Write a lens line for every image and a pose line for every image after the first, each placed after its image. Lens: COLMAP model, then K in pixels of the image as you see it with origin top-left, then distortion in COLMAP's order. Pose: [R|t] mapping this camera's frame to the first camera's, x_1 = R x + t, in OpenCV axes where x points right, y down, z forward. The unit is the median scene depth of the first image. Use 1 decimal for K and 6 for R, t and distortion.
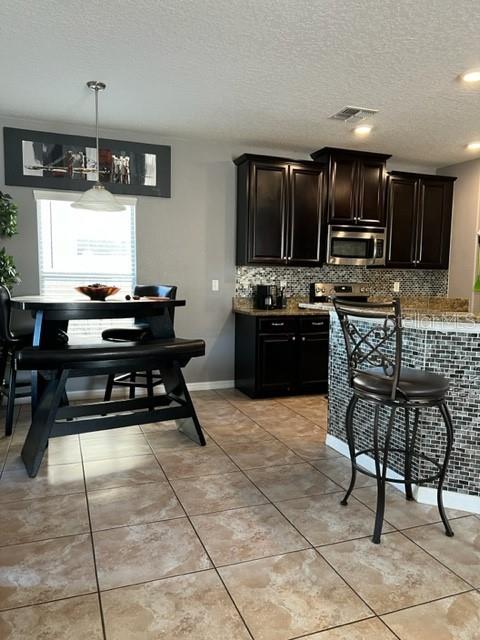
lens RADIAL K [[487.9, 0, 235.3], [0, 487.9, 325.1], [0, 0, 1]] dist [0.035615, -0.054768]
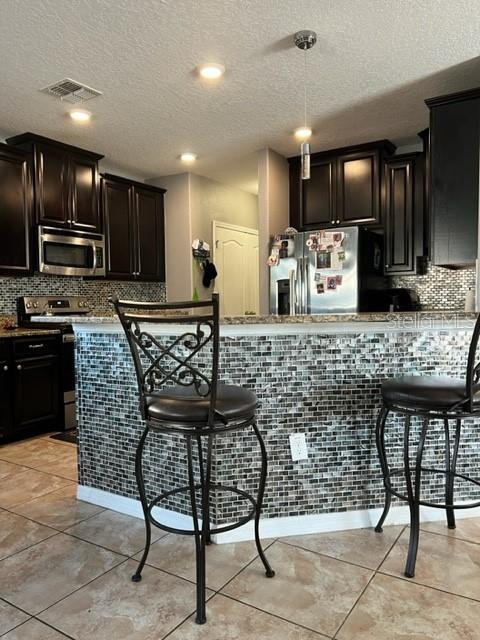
lens RADIAL K [[487.9, 0, 241.3], [0, 487.9, 321.7], [0, 0, 1]] dist [0.035615, -0.054768]
pose [[0.798390, -0.048348, 0.600197, -0.068588], [0.080816, 0.996357, -0.027243, 0.009690], [-0.596693, 0.070256, 0.799388, 0.253464]]
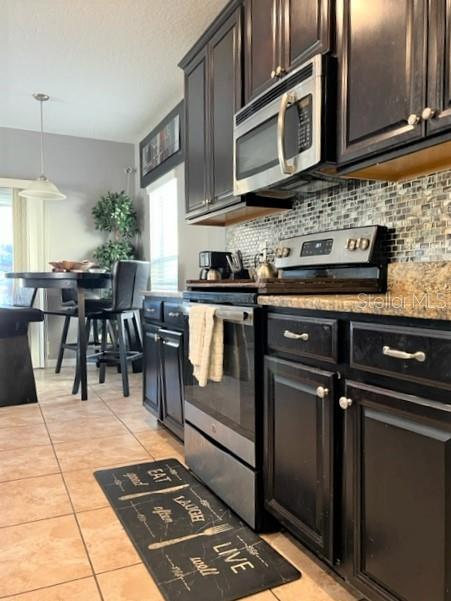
lens RADIAL K [[458.2, 0, 224.9], [0, 458.2, 299.4], [0, 0, 1]] dist [0.035615, -0.054768]
pose [[0.118265, 0.018258, -0.992814, 1.116966], [-0.094531, 0.995497, 0.007046, -0.046926], [0.988472, 0.093018, 0.119459, 1.641733]]
